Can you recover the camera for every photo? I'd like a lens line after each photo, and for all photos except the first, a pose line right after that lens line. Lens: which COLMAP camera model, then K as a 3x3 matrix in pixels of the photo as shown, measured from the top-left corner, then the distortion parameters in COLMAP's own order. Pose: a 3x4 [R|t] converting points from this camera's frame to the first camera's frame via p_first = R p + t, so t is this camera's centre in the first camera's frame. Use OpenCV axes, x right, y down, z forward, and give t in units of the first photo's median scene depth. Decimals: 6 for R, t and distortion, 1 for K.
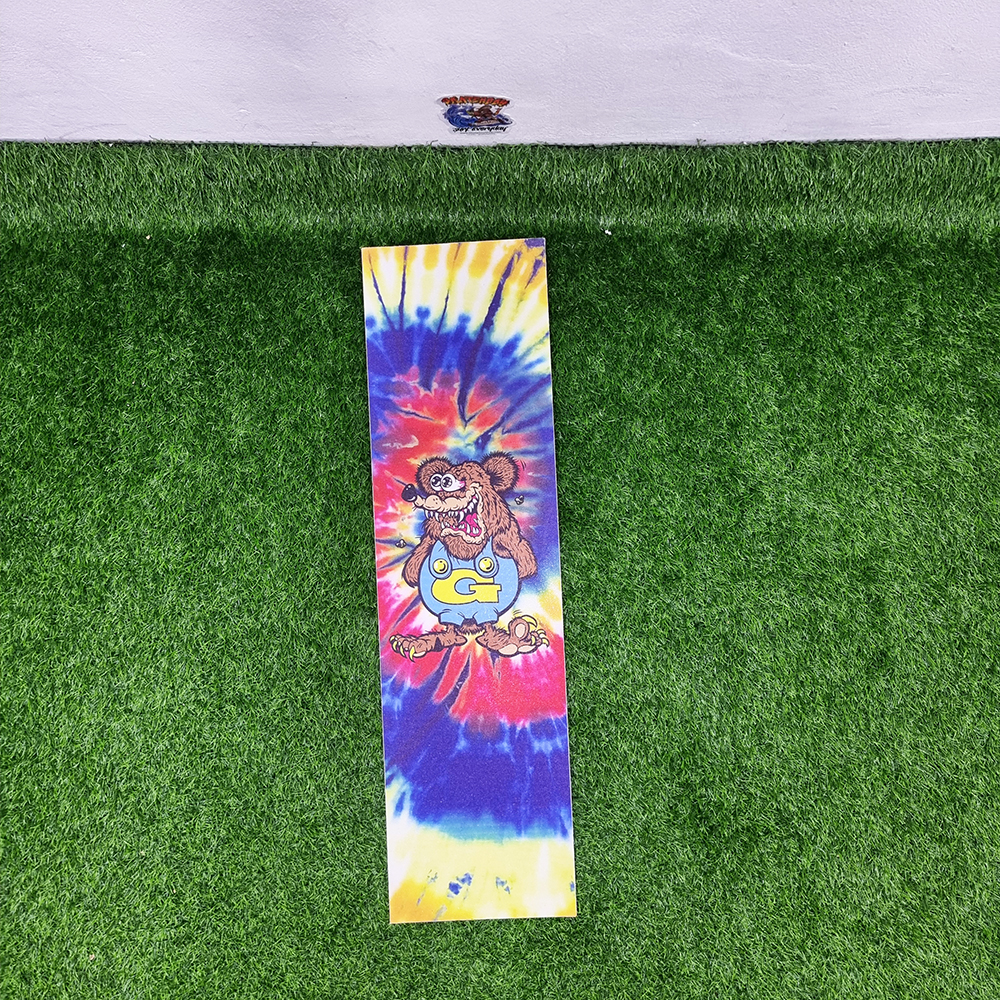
lens RADIAL K [[902.9, 0, 491.2], [0, 902.9, 499.6], [0, 0, 1]] dist [0.041824, -0.002990]
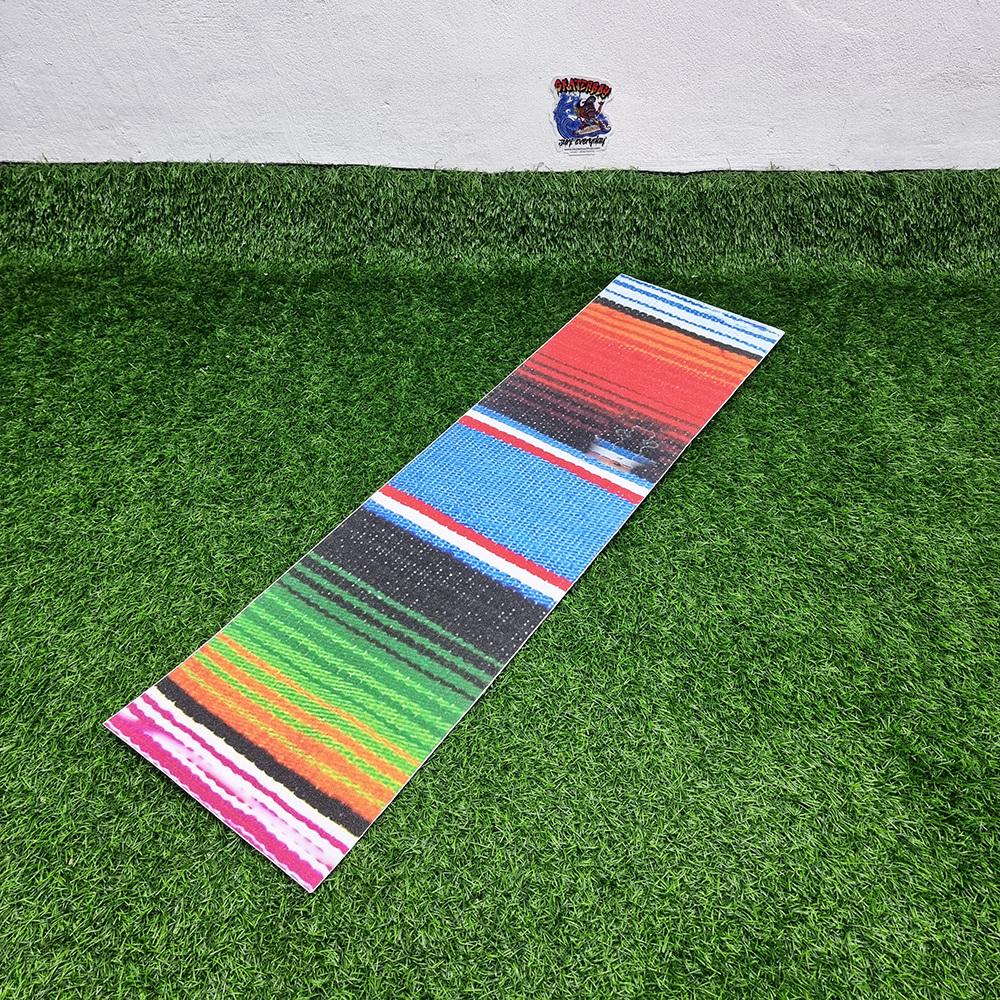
lens RADIAL K [[898.1, 0, 498.8], [0, 898.1, 503.5], [0, 0, 1]] dist [0.041053, -0.026932]
pose [[0.998495, 0.038471, -0.039087, -0.053880], [-0.054724, 0.745915, -0.663789, 0.684977], [0.003619, 0.664929, 0.746898, 0.427506]]
